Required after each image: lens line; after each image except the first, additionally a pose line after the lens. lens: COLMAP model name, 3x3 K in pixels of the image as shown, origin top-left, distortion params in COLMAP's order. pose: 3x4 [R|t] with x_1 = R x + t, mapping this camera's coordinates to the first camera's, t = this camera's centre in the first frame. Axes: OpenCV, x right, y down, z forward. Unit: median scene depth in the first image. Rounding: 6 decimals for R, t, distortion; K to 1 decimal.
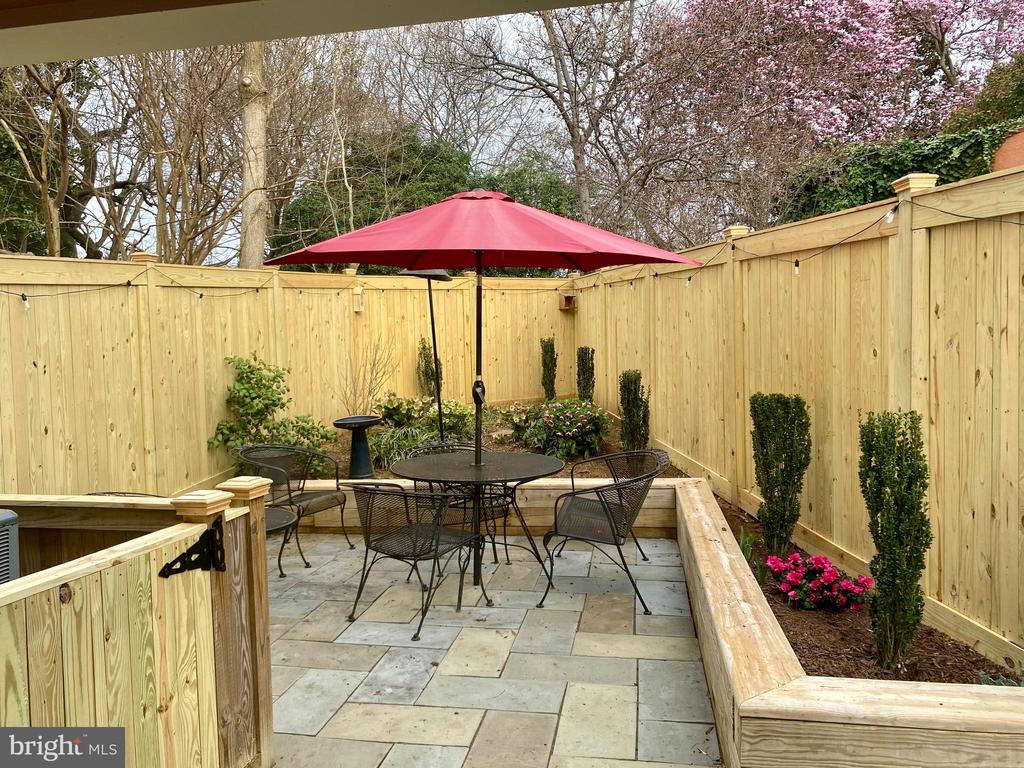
lens RADIAL K [[765.8, 0, 512.0], [0, 765.8, 384.0], [0, 0, 1]] dist [0.002826, -0.010006]
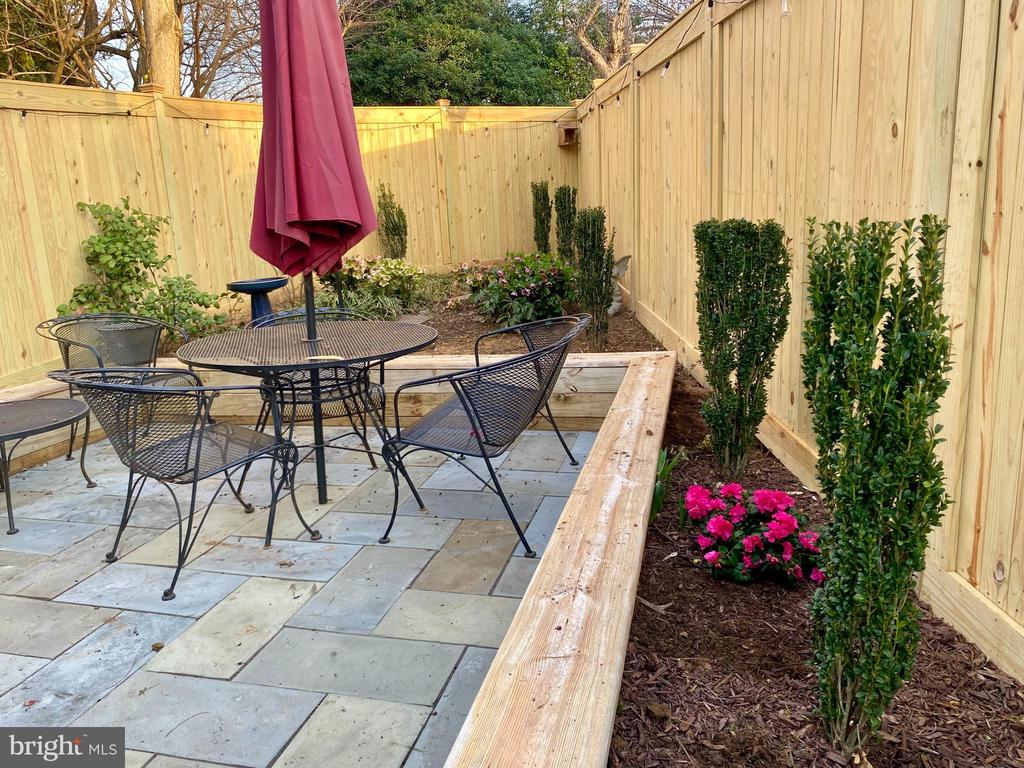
lens RADIAL K [[765.7, 0, 512.0], [0, 765.7, 384.0], [0, 0, 1]] dist [0.026771, -0.033847]
pose [[0.996533, -0.006397, -0.082947, 0.227058], [0.020583, 0.985000, 0.171321, 0.035355], [0.080607, -0.172434, 0.981717, 0.375470]]
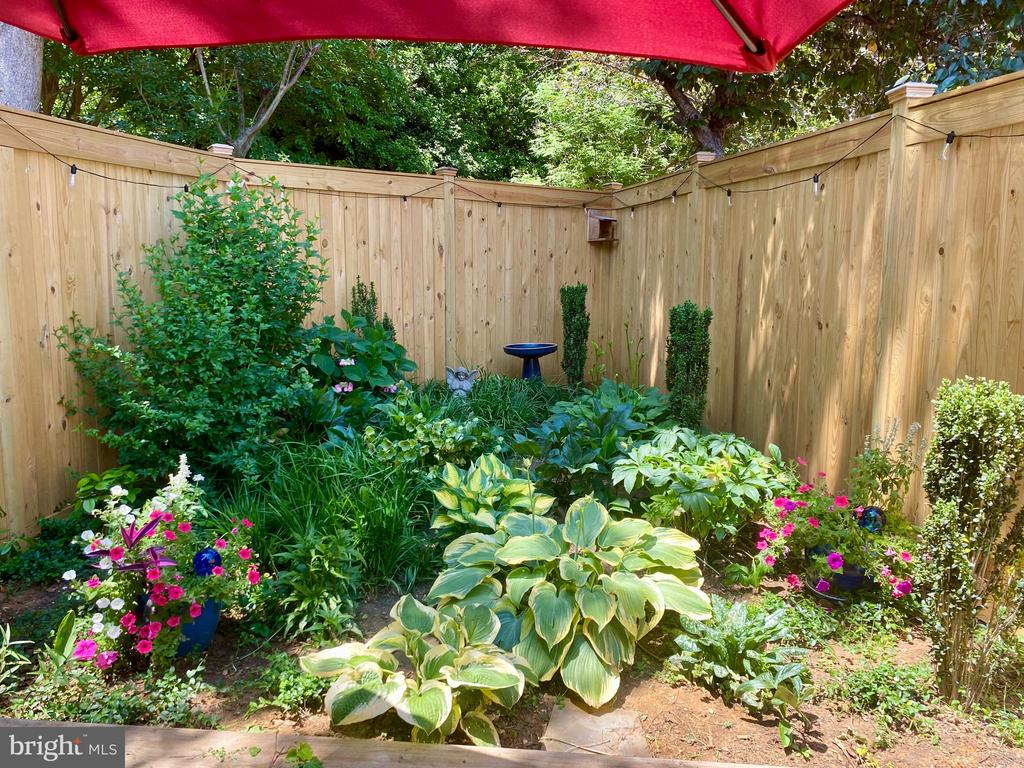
lens RADIAL K [[765.8, 0, 512.0], [0, 765.8, 384.0], [0, 0, 1]] dist [0.002826, -0.010006]
pose [[0.996895, 0.012105, 0.077804, -0.125952], [-0.016831, 0.998034, 0.060366, -0.056441], [-0.076920, -0.061489, 0.995139, 1.091430]]
